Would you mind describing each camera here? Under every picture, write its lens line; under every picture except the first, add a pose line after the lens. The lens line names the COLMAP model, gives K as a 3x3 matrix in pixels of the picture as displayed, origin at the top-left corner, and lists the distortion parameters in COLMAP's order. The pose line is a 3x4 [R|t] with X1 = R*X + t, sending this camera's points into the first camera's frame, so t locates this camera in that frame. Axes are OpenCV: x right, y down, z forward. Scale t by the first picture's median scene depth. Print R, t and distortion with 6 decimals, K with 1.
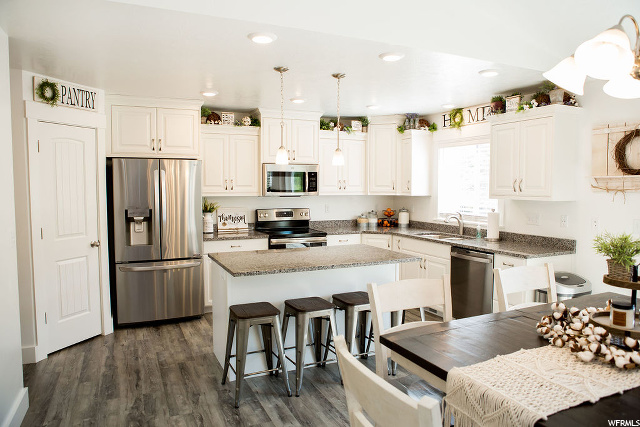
lens RADIAL K [[440.6, 0, 320.0], [0, 440.6, 213.5], [0, 0, 1]] dist [-0.098819, 0.075209]
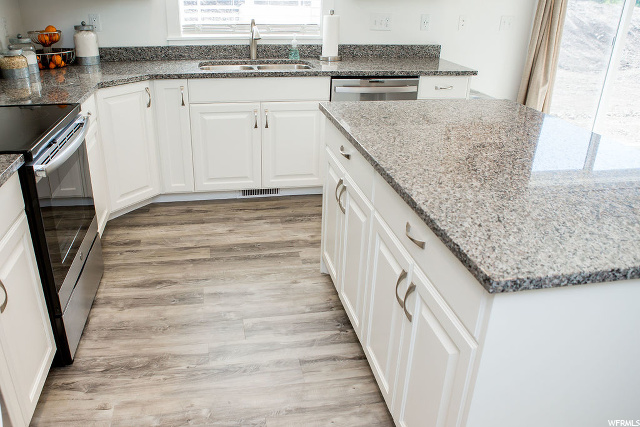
lens RADIAL K [[511.1, 0, 290.8], [0, 511.1, 213.2], [0, 0, 1]] dist [-0.135247, 0.136917]
pose [[0.264627, -0.397106, 0.878794, -0.345331], [0.050265, 0.915722, 0.398657, -0.030115], [-0.963040, -0.061323, 0.262285, 0.730059]]
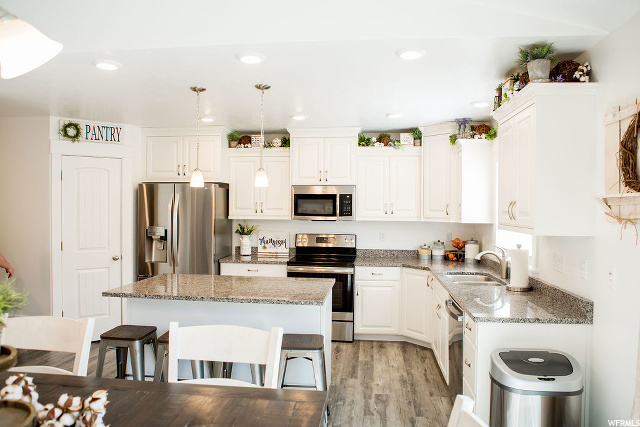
lens RADIAL K [[452.8, 0, 320.0], [0, 452.8, 213.5], [0, 0, 1]] dist [-0.114377, 0.084491]
pose [[0.857199, 0.012602, -0.514831, 0.425016], [-0.040067, 0.998302, -0.042275, -0.014606], [0.513424, 0.056866, 0.856249, 0.196565]]
